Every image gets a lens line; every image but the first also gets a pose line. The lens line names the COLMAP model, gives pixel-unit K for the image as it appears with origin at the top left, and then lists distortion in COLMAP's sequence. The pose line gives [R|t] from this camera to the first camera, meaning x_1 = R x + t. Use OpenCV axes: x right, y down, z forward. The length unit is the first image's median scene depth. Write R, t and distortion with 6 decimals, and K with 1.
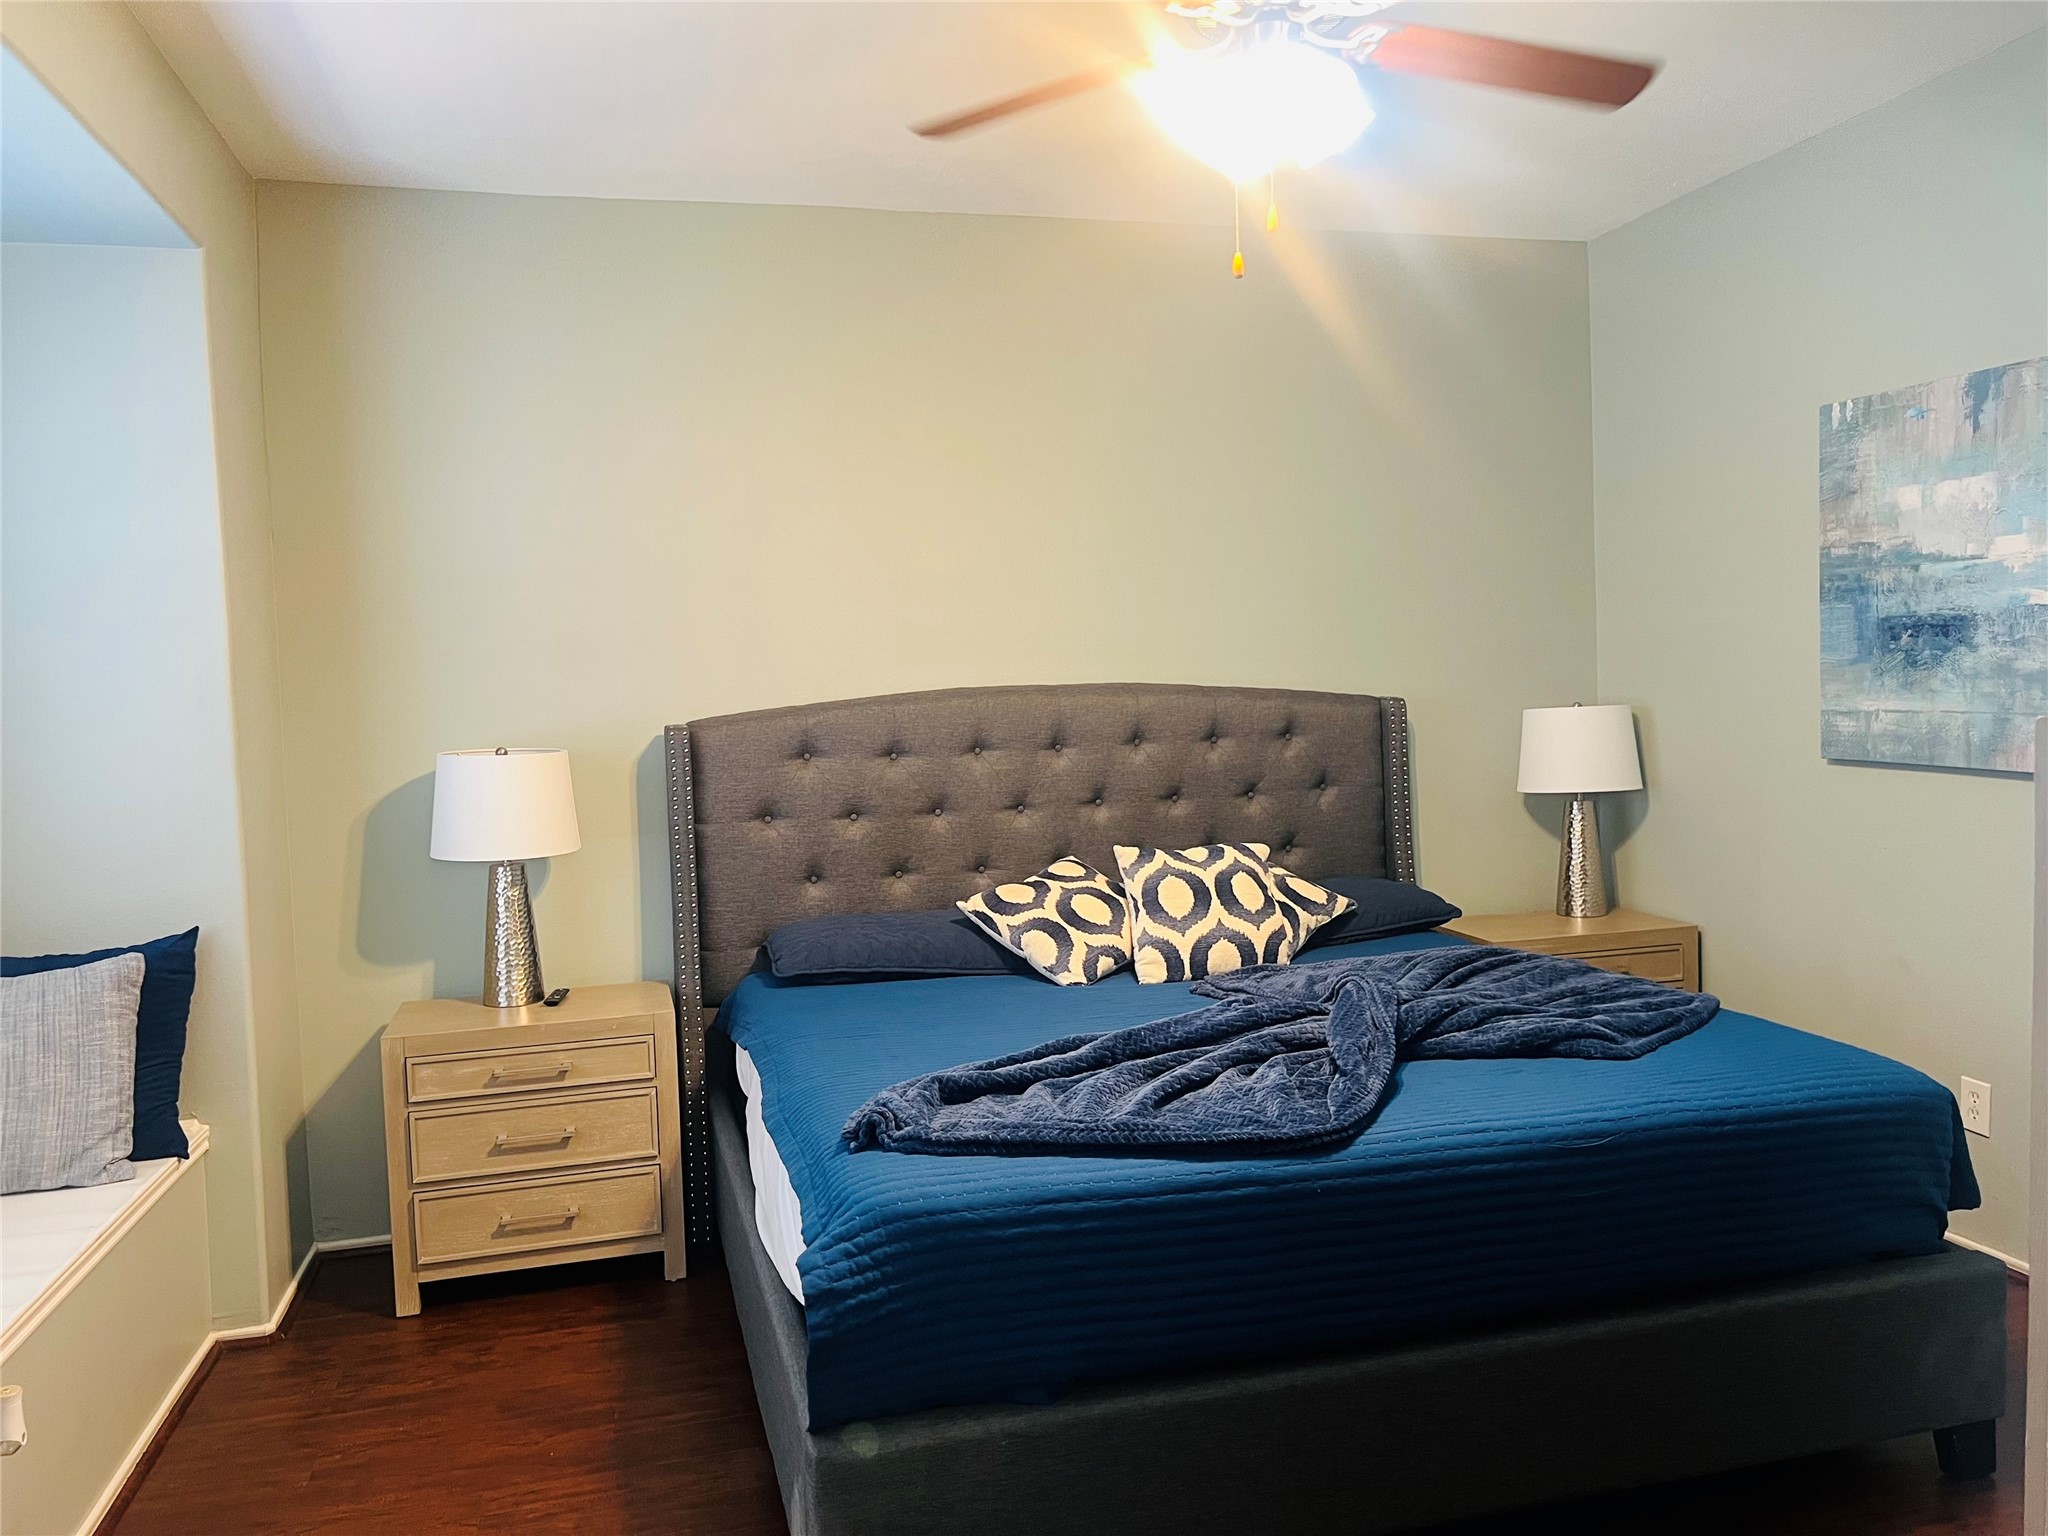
lens RADIAL K [[1556.2, 0, 1029.8], [0, 1556.2, 774.6], [0, 0, 1]] dist [0.095309, -0.101198]
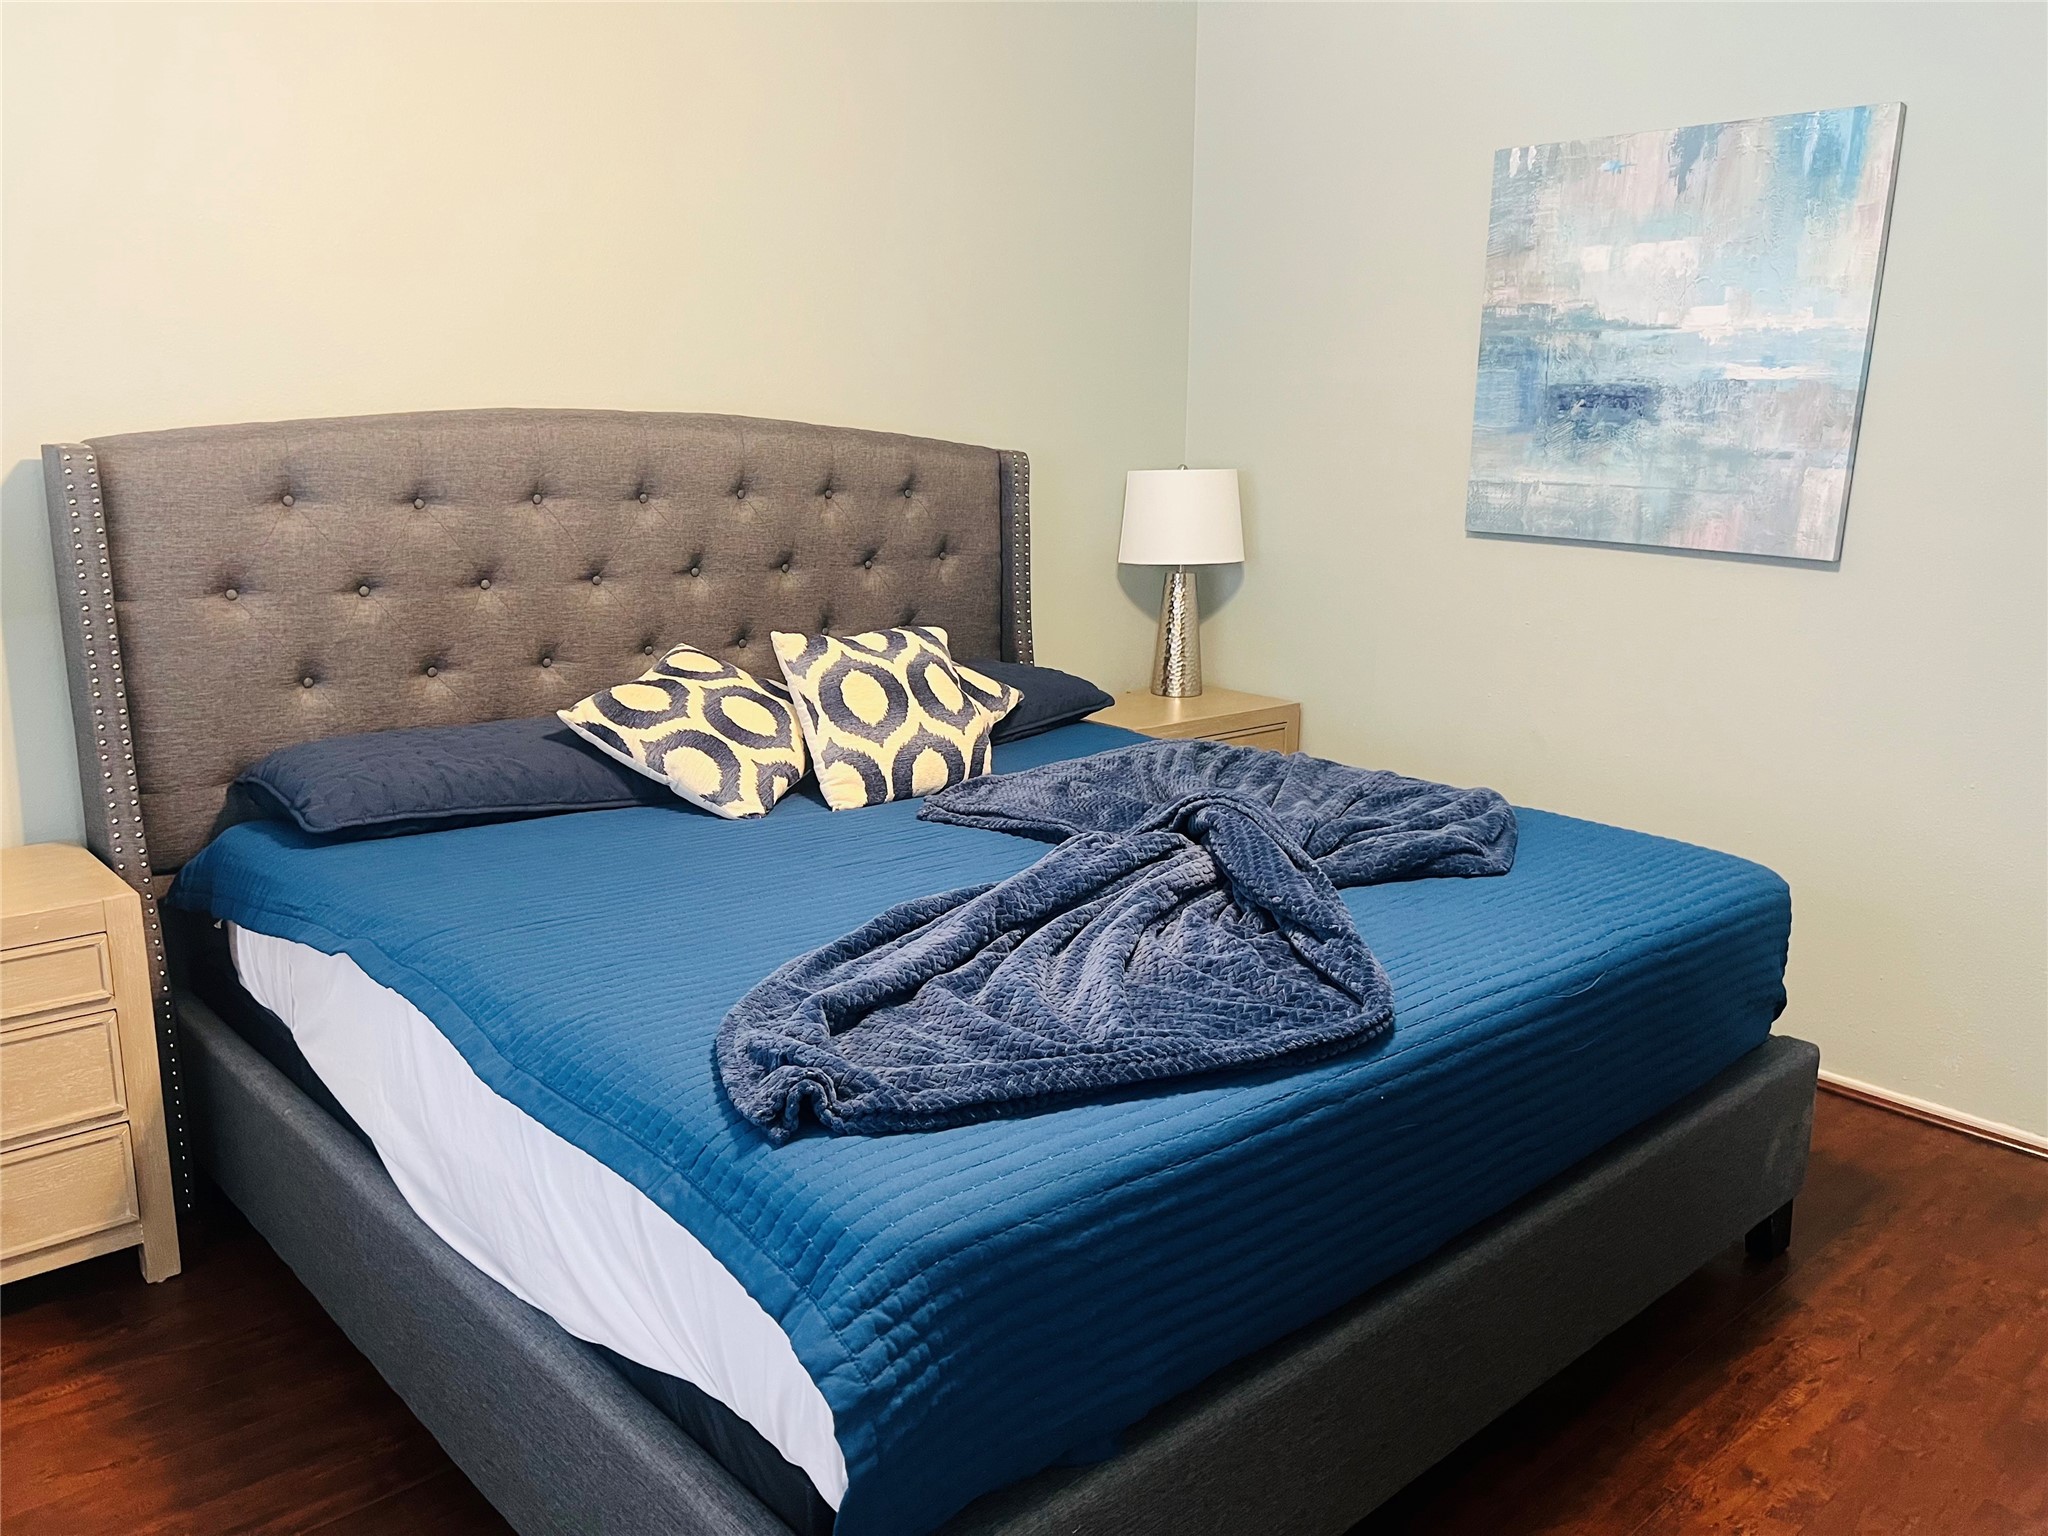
lens RADIAL K [[1556.8, 0, 1024.0], [0, 1556.8, 768.0], [0, 0, 1]] dist [0.068517, -0.107643]
pose [[0.889164, -0.051017, 0.454735, -0.192550], [-0.017232, 0.989327, 0.144687, -0.001046], [-0.457264, -0.136487, 0.878795, 0.267134]]
